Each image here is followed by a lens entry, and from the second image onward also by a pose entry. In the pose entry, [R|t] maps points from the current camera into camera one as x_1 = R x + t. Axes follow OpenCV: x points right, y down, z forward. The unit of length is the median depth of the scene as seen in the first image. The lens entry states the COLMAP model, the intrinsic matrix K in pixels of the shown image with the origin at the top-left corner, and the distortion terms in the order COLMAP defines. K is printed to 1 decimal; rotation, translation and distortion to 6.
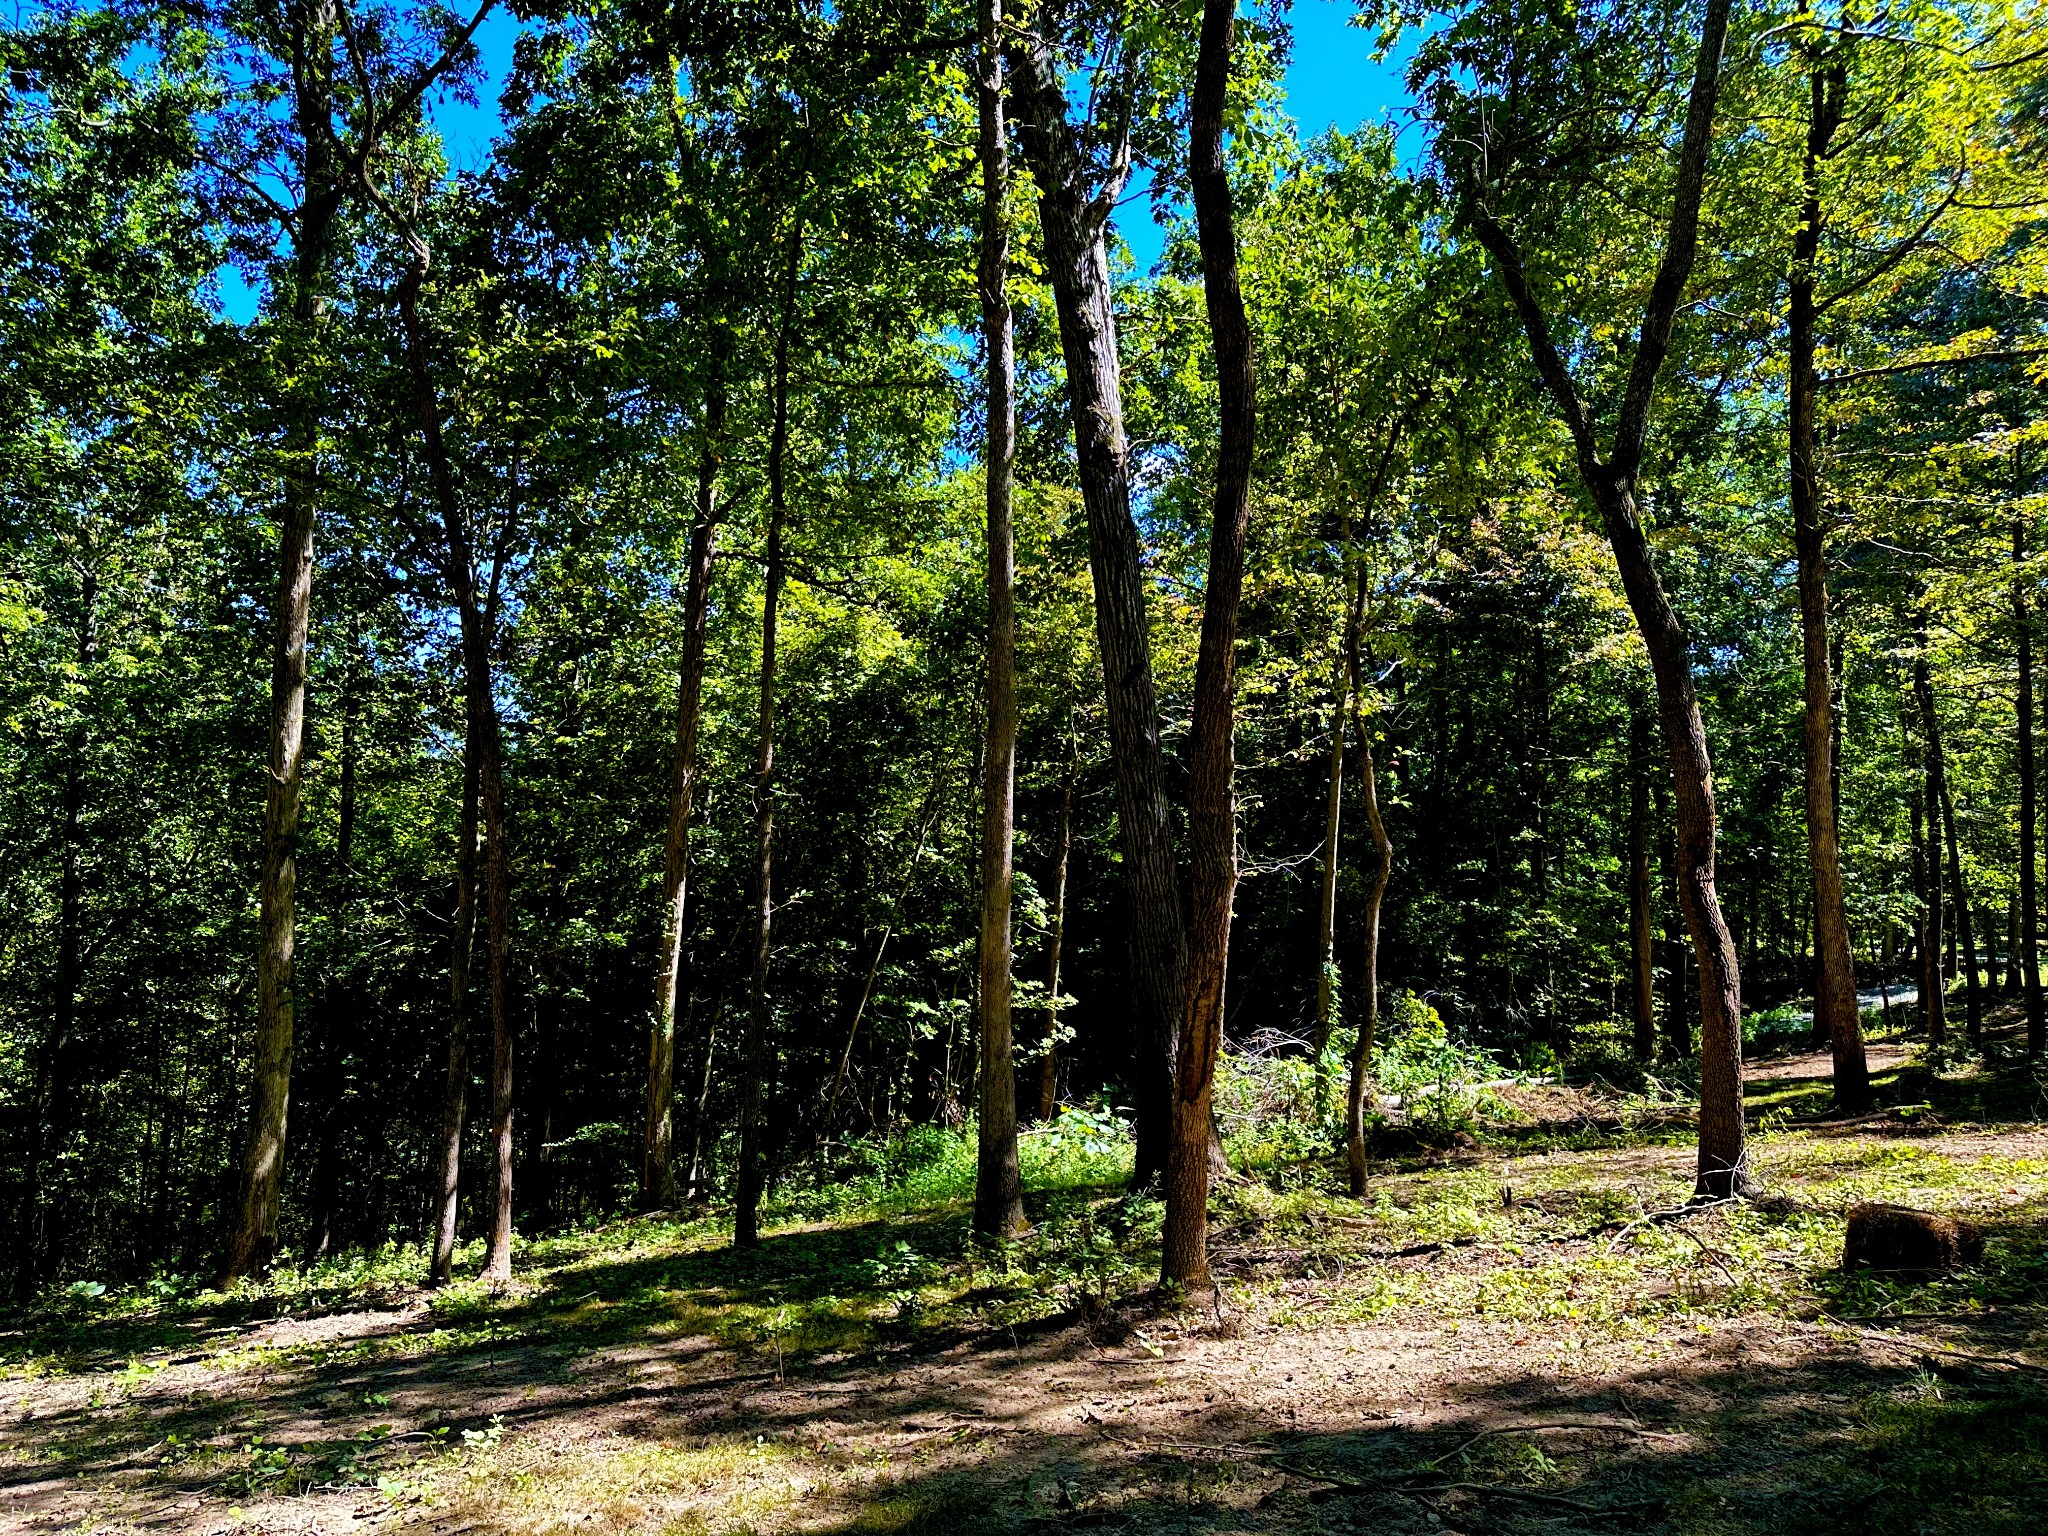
lens RADIAL K [[1441.5, 0, 1009.9], [0, 1441.5, 761.2], [0, 0, 1]] dist [0.133084, -0.142665]
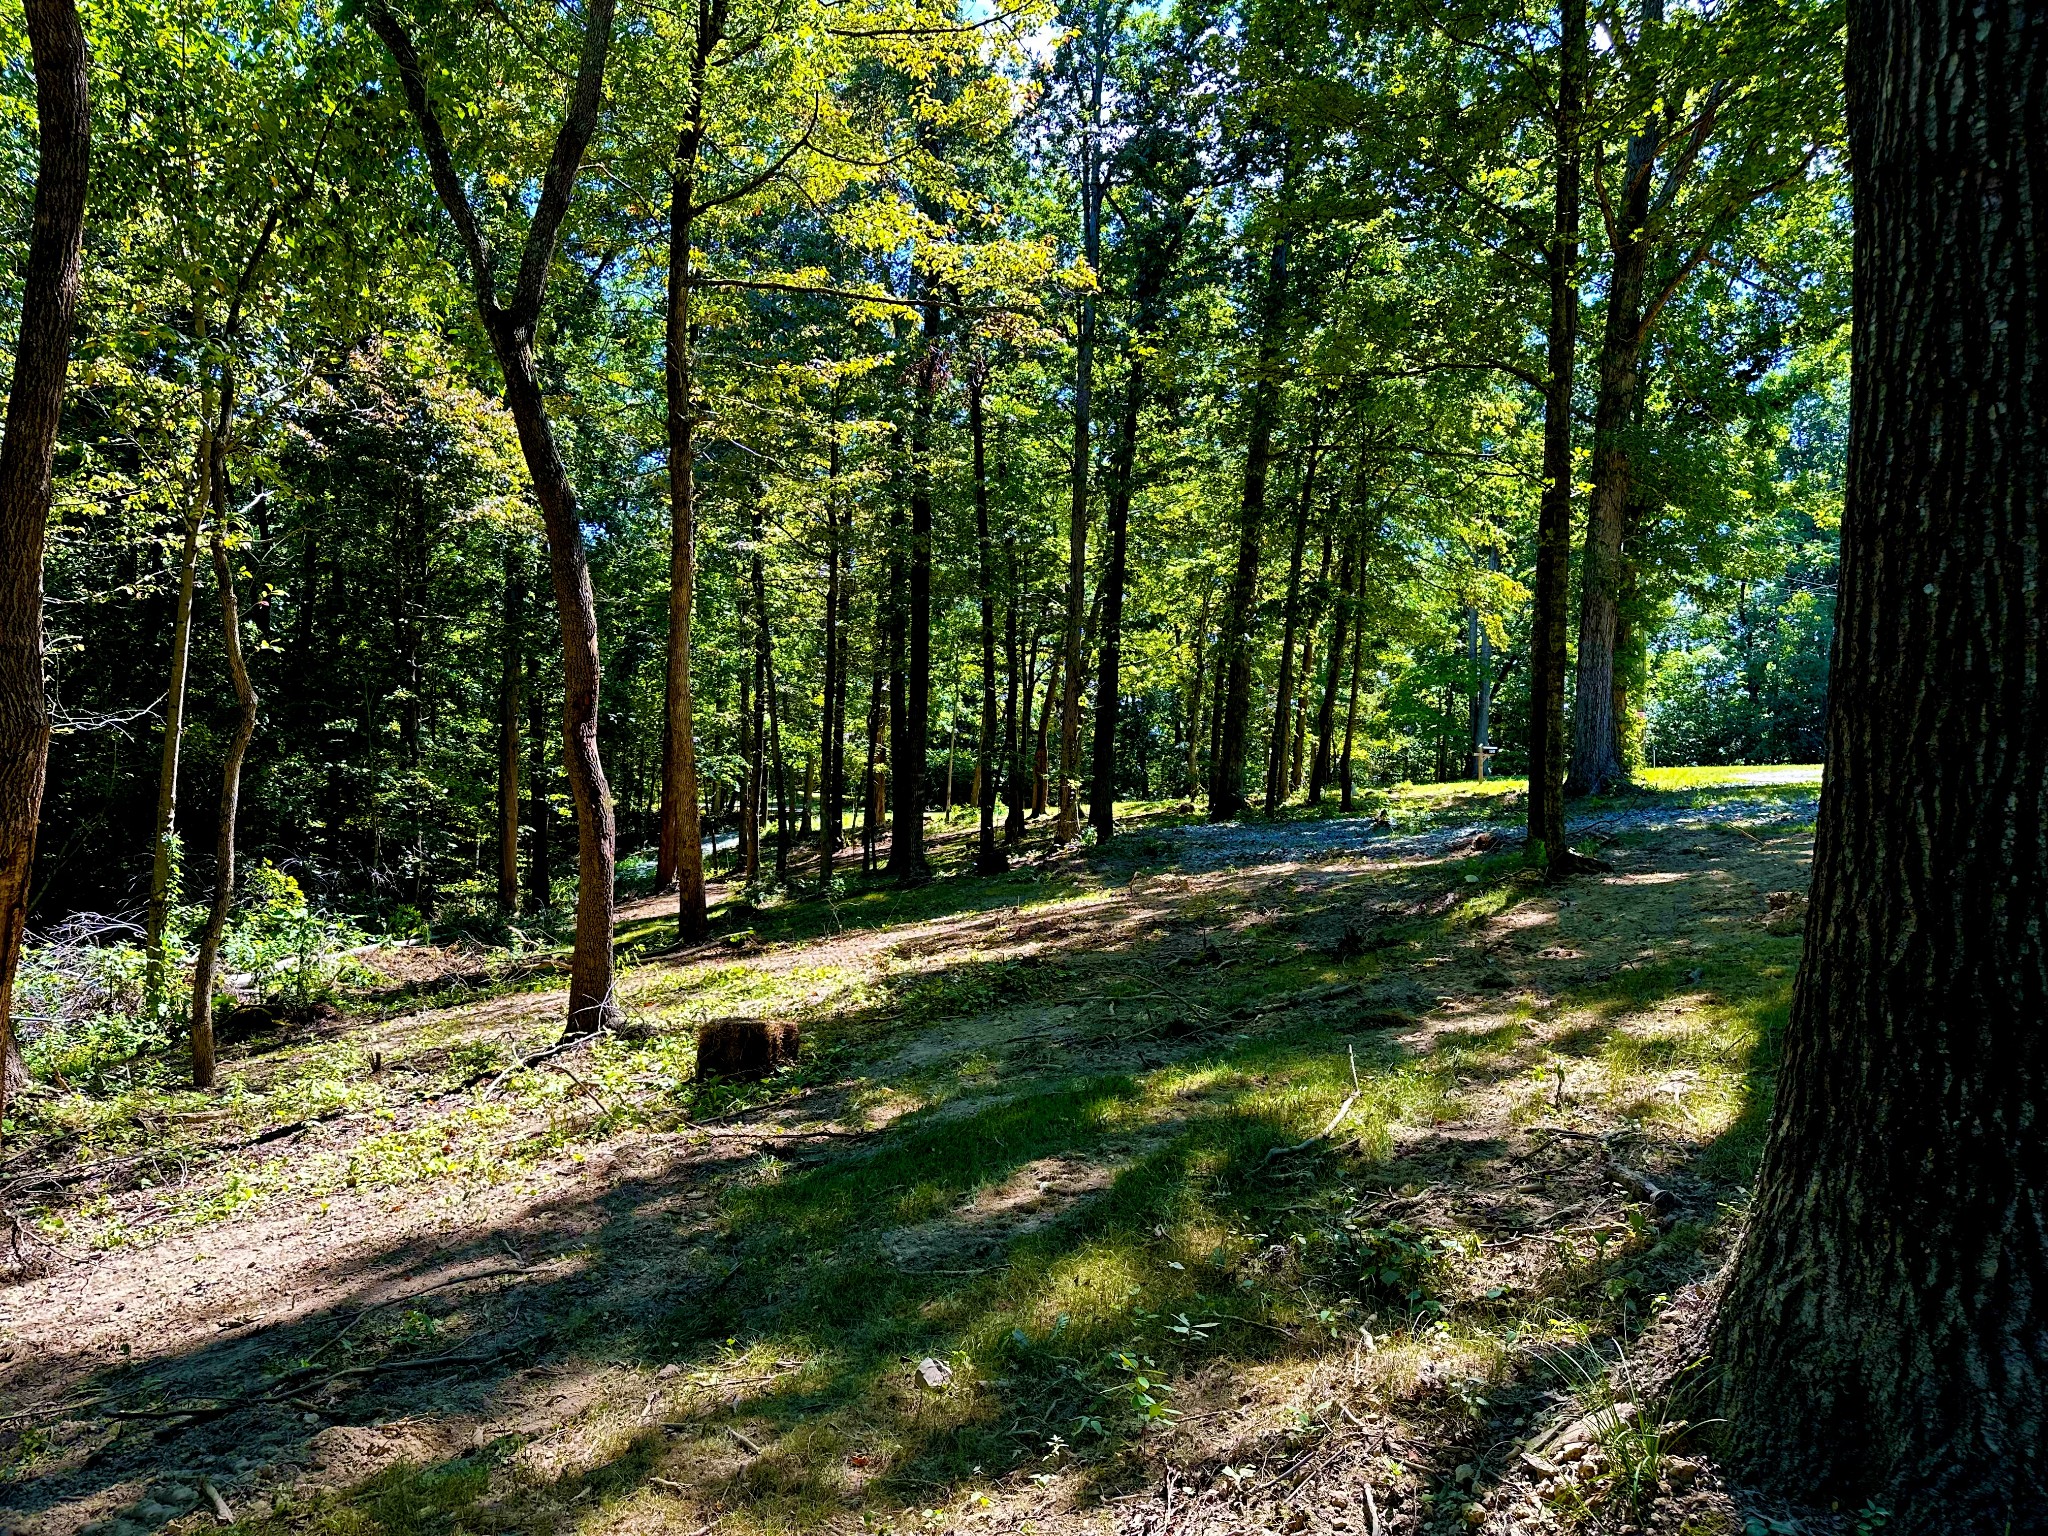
lens RADIAL K [[1446.9, 0, 1024.0], [0, 1446.9, 768.0], [0, 0, 1]] dist [0.026910, -0.028026]
pose [[0.731037, -0.000605, 0.682338, -0.000773], [-0.064718, 0.995430, 0.070219, 0.007708], [-0.679262, -0.095492, 0.727657, 0.029909]]
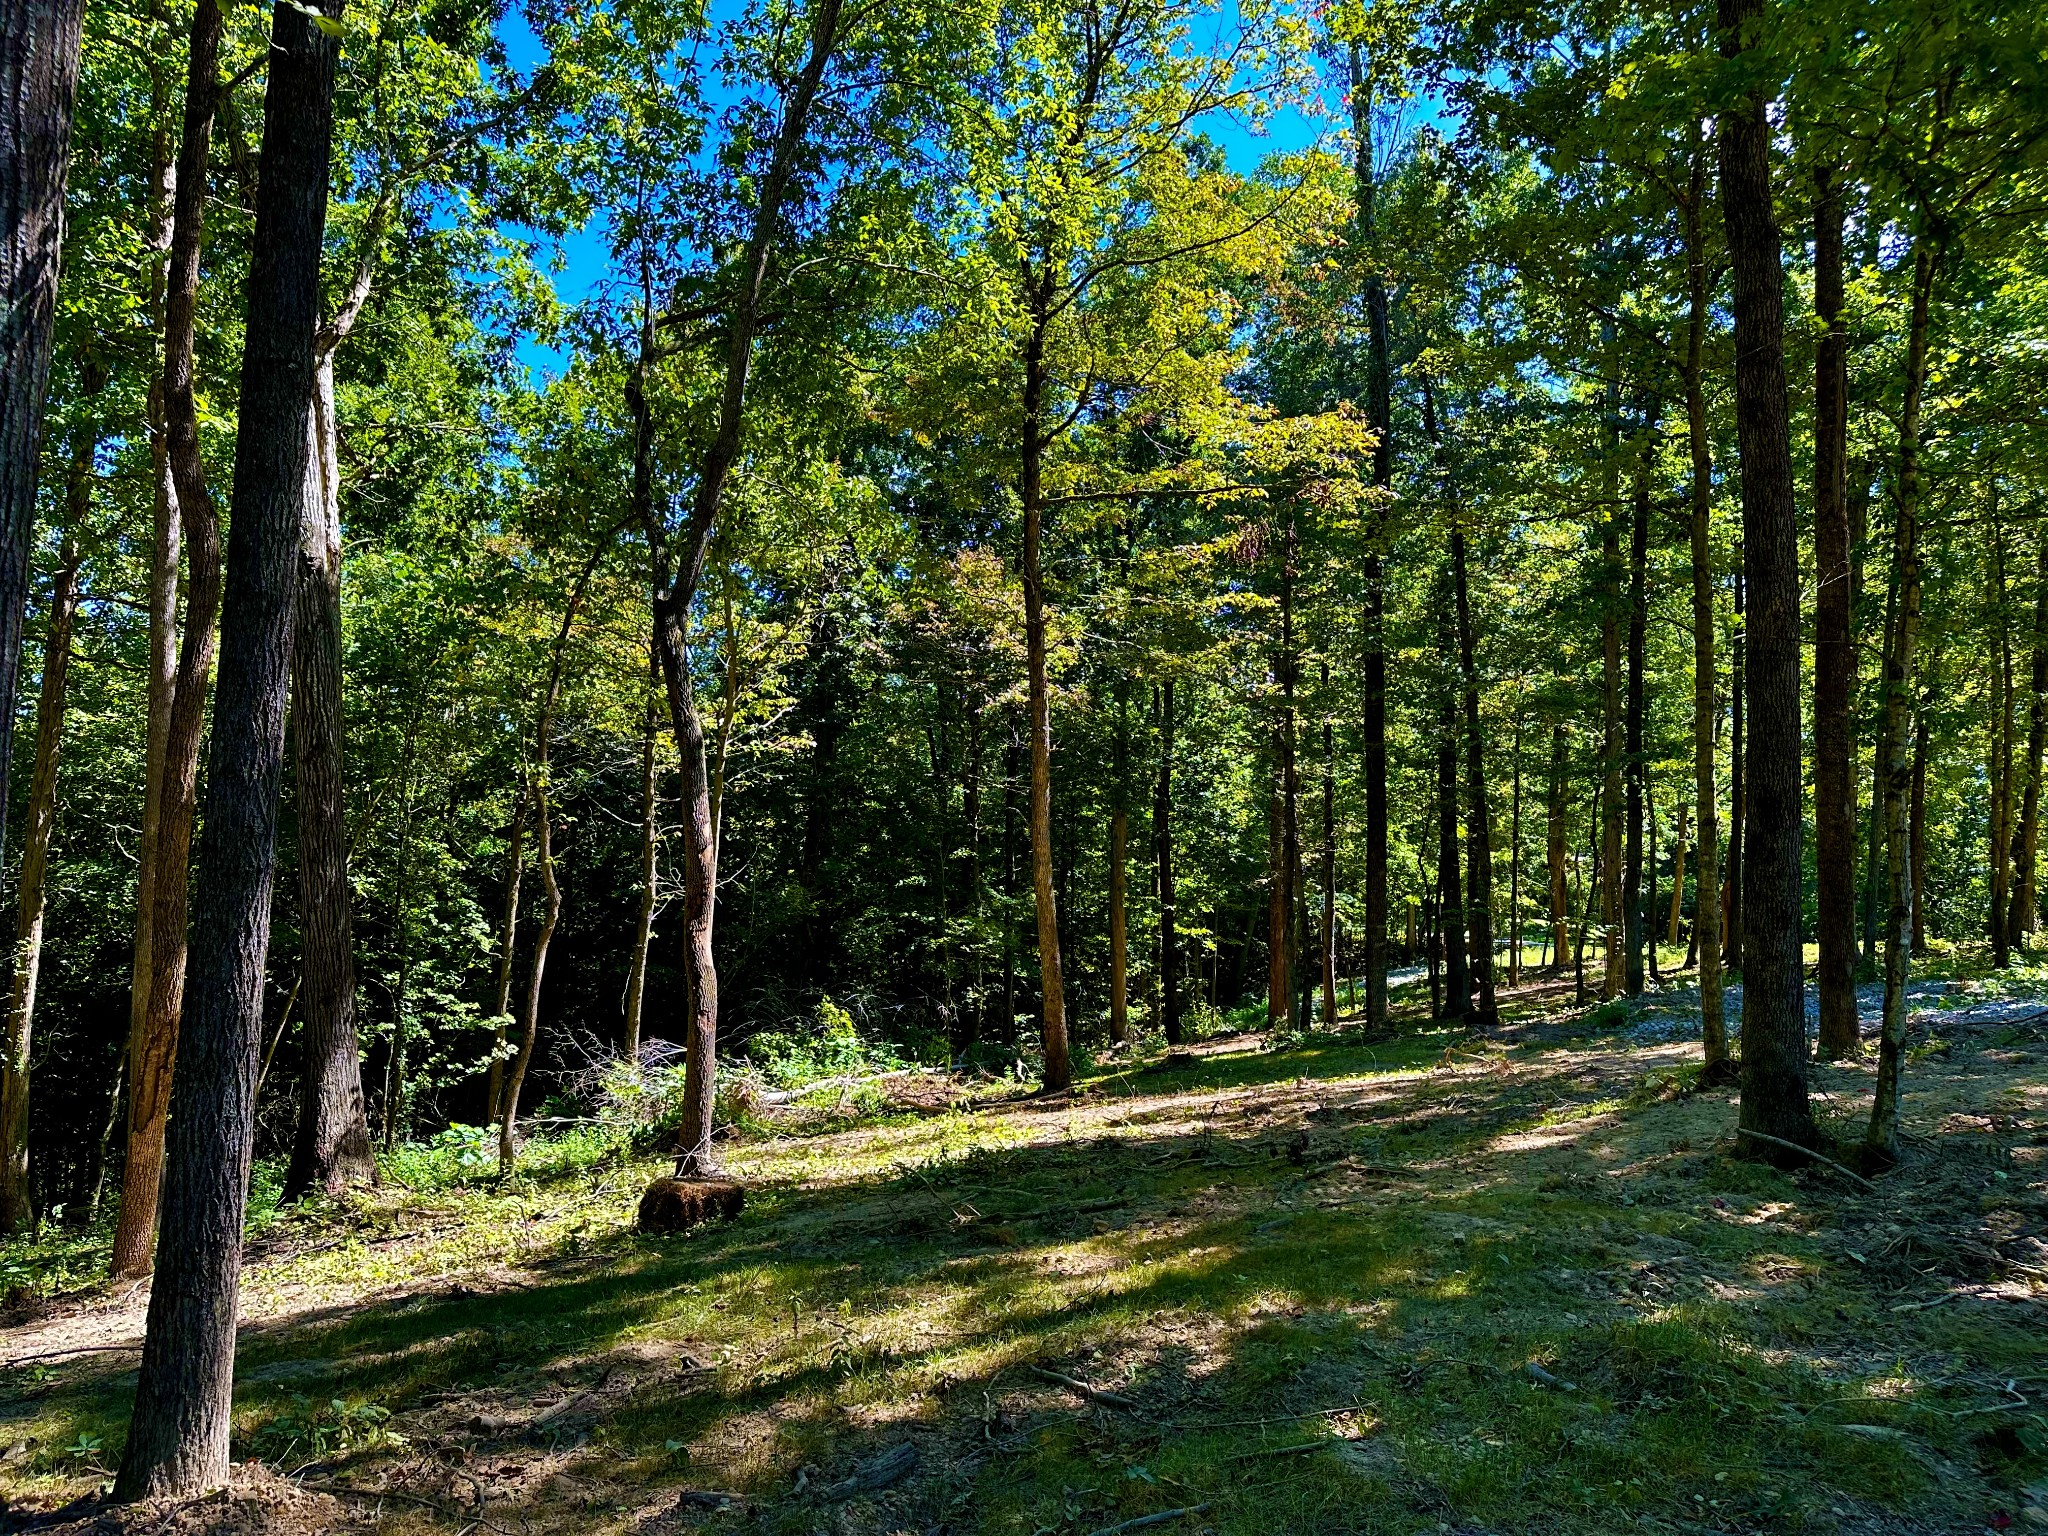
lens RADIAL K [[1437.4, 0, 1018.5], [0, 1437.4, 758.7], [0, 0, 1]] dist [0.144001, -0.223155]
pose [[0.978847, 0.005427, 0.204523, 0.298564], [-0.005984, 0.999980, 0.002105, -0.046518], [-0.204507, -0.003284, 0.978860, -0.193723]]
